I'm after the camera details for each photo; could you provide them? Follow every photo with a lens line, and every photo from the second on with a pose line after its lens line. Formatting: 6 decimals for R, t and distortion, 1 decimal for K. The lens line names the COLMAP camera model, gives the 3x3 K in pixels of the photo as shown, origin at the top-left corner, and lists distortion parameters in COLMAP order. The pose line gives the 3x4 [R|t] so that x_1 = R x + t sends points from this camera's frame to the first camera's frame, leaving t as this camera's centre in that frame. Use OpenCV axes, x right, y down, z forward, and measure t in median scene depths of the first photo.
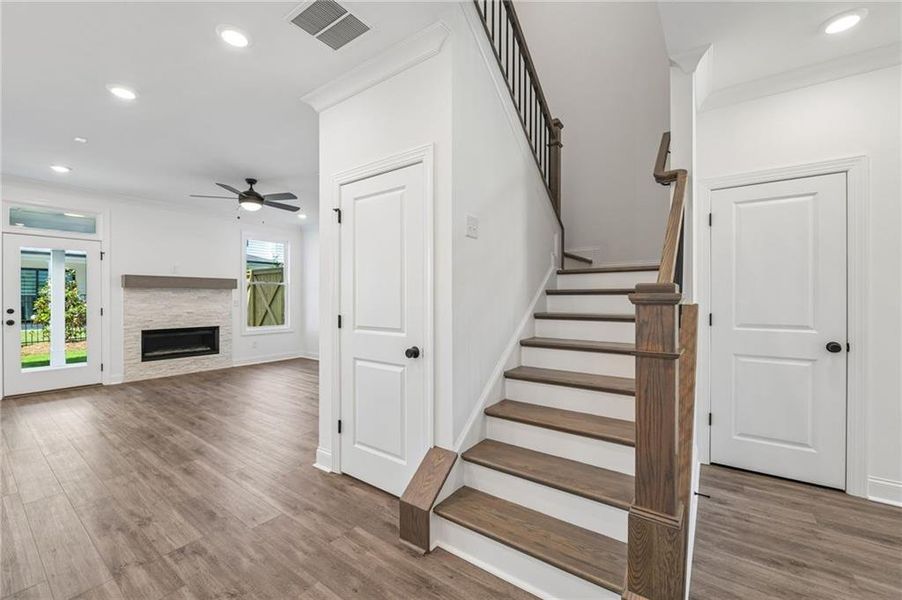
lens RADIAL K [[368.3, 0, 448.6], [0, 368.3, 297.8], [0, 0, 1]] dist [-0.008971, -0.000087]
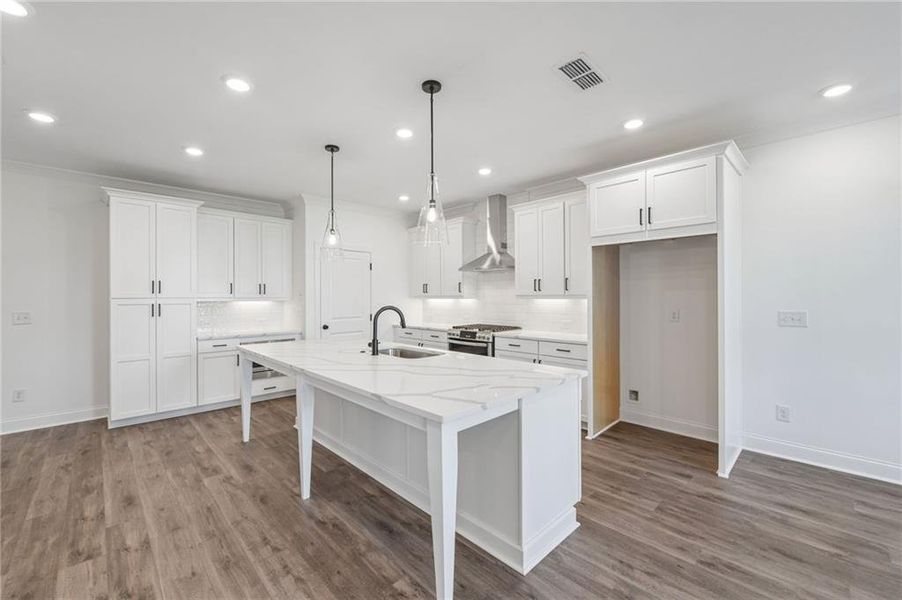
lens RADIAL K [[368.3, 0, 448.4], [0, 368.3, 293.7], [0, 0, 1]] dist [-0.008971, -0.000087]
pose [[-0.985460, 0.006361, 0.169790, -0.670118], [0.005176, 0.999959, -0.007417, -0.020572], [-0.169830, -0.006431, -0.985452, 0.642985]]
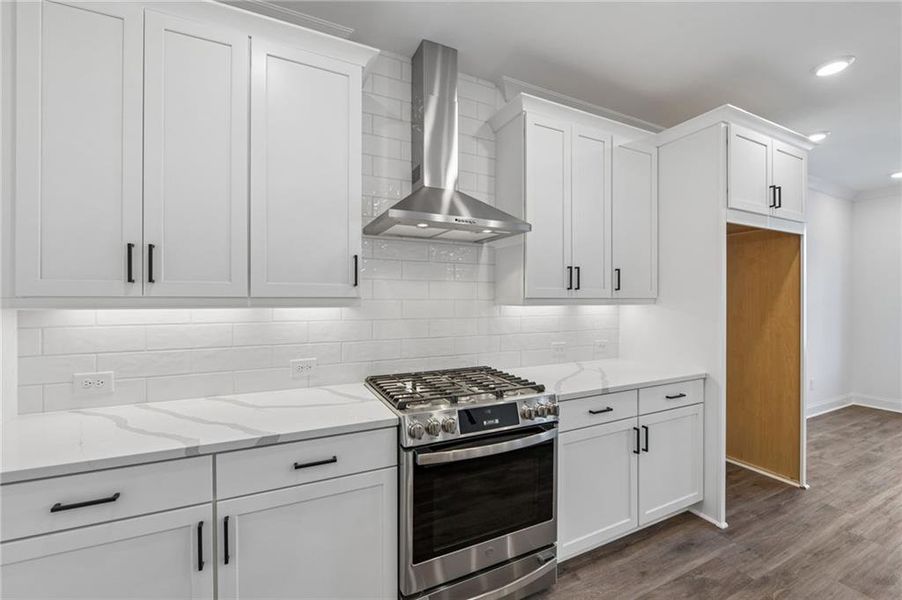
lens RADIAL K [[368.3, 0, 445.8], [0, 368.3, 299.3], [0, 0, 1]] dist [-0.008971, -0.000087]
pose [[-0.466047, -0.000999, -0.884759, -0.287009], [-0.000635, 0.999999, -0.000795, -0.020350], [0.884760, 0.000192, -0.466047, -0.148701]]
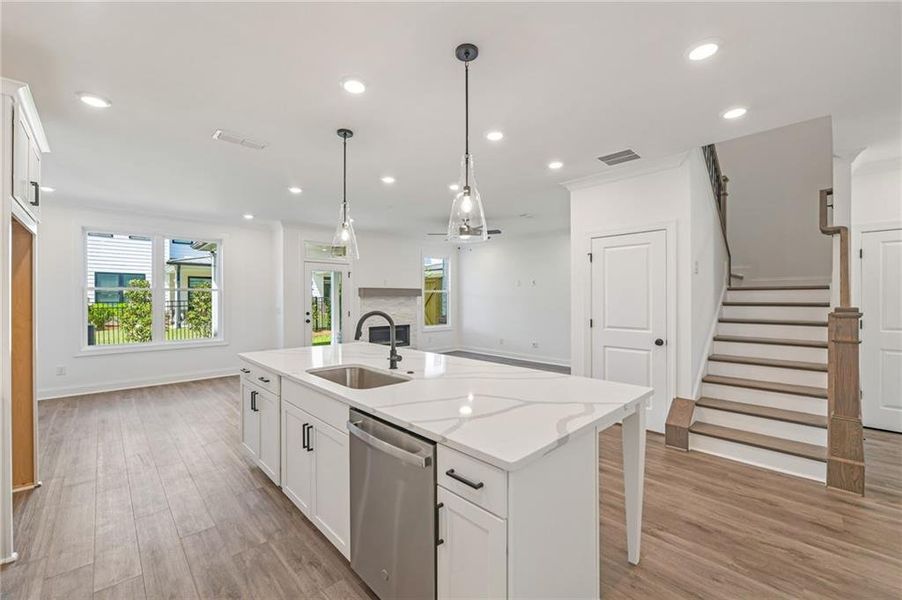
lens RADIAL K [[368.3, 0, 447.1], [0, 368.3, 299.9], [0, 0, 1]] dist [-0.008971, -0.000087]
pose [[0.983471, -0.000018, -0.181065, -0.308996], [0.000873, 0.999989, 0.004642, -0.022407], [0.181063, -0.004724, 0.983460, -0.343893]]
